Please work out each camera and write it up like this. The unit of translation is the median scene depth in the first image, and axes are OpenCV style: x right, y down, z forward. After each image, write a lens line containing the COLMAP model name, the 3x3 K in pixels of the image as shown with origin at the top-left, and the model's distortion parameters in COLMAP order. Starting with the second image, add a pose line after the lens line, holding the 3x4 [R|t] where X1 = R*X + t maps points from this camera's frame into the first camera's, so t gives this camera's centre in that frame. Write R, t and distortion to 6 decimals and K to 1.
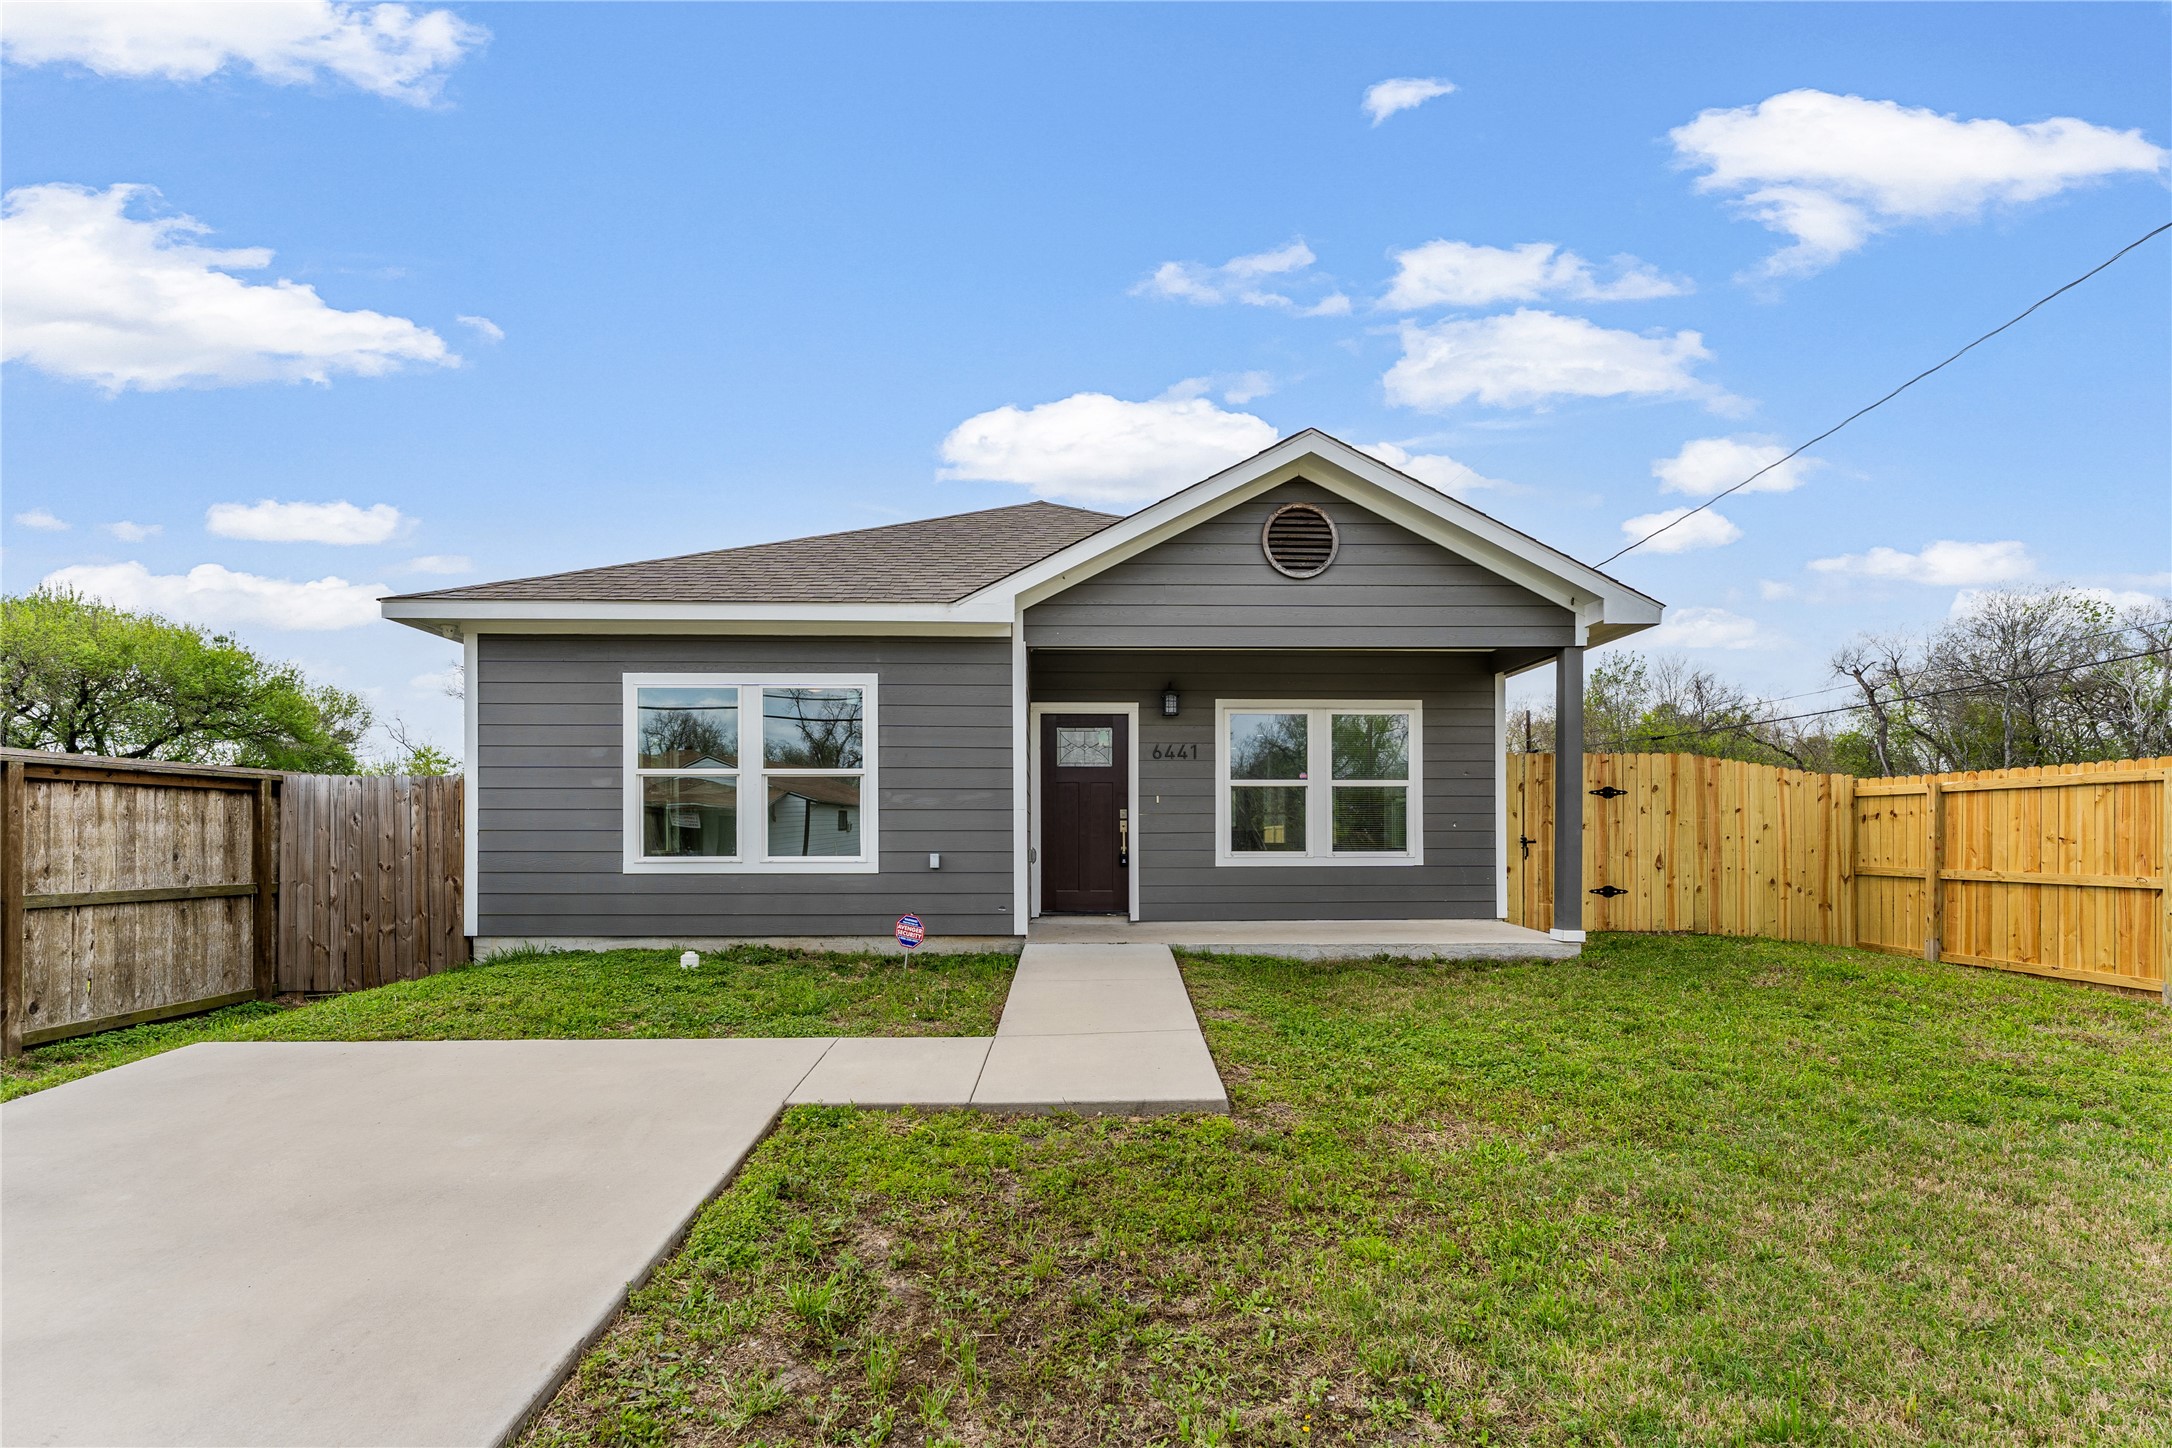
lens RADIAL K [[978.4, 0, 1144.3], [0, 978.4, 733.1], [0, 0, 1]] dist [-0.000798, 0.000148]
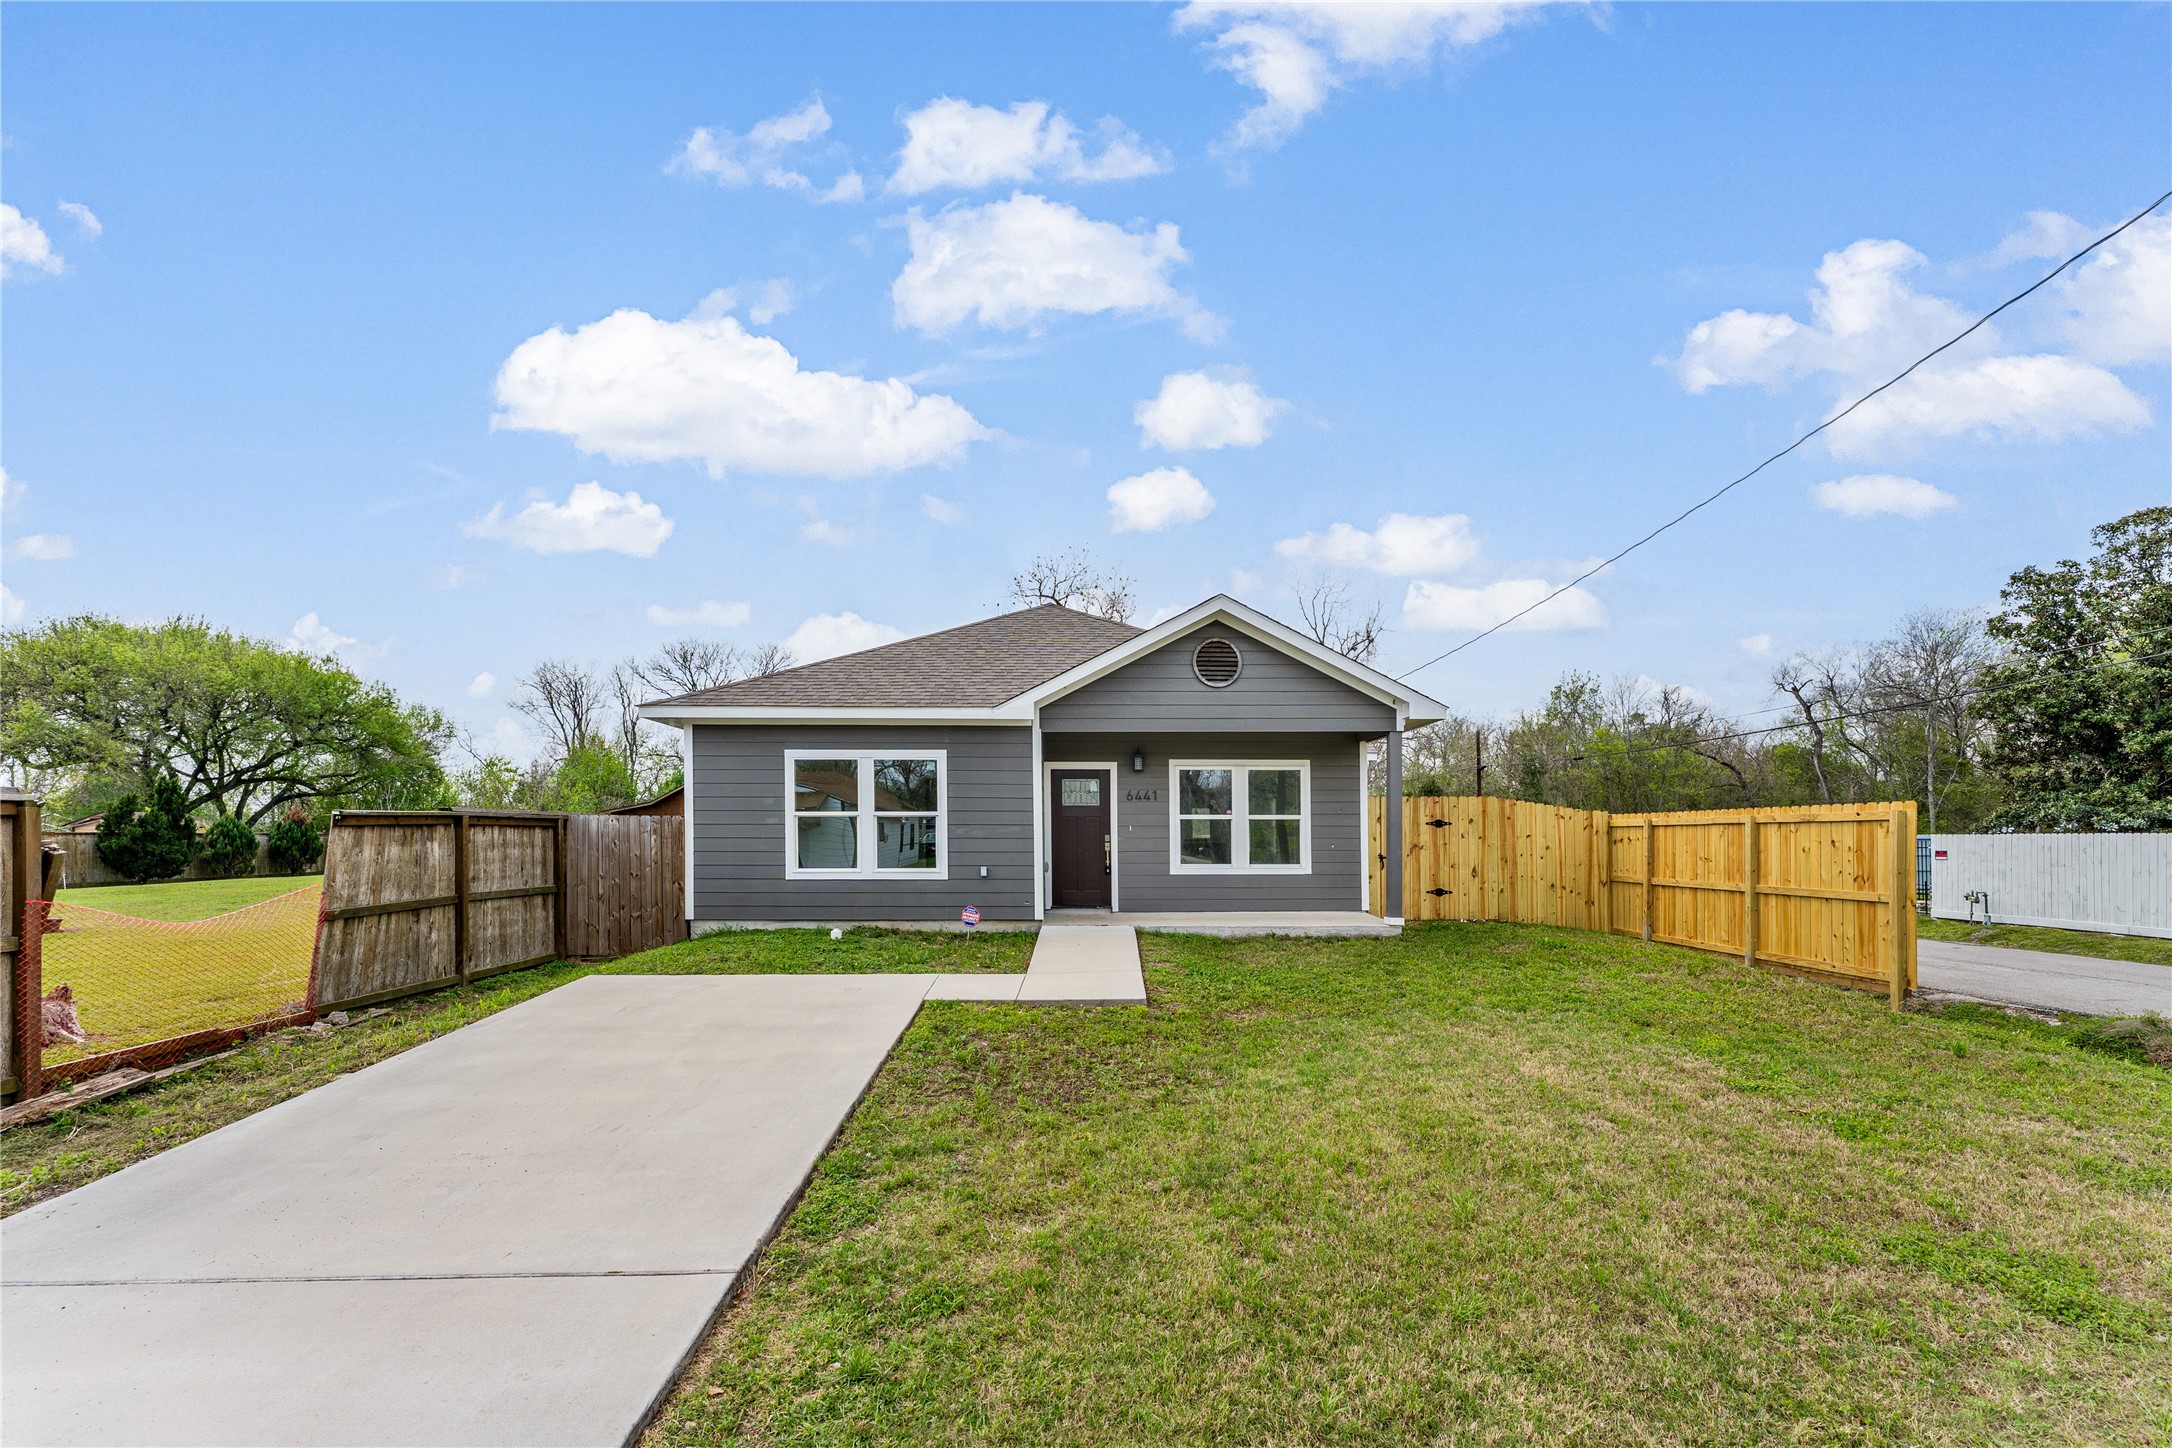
lens RADIAL K [[875.6, 0, 1084.4], [0, 875.6, 699.5], [0, 0, 1]] dist [-0.000372, -0.000541]
pose [[0.997646, -0.012777, -0.067377, 0.041397], [0.009068, 0.998442, -0.055064, -0.062417], [0.067976, 0.054323, 0.996207, -0.378825]]
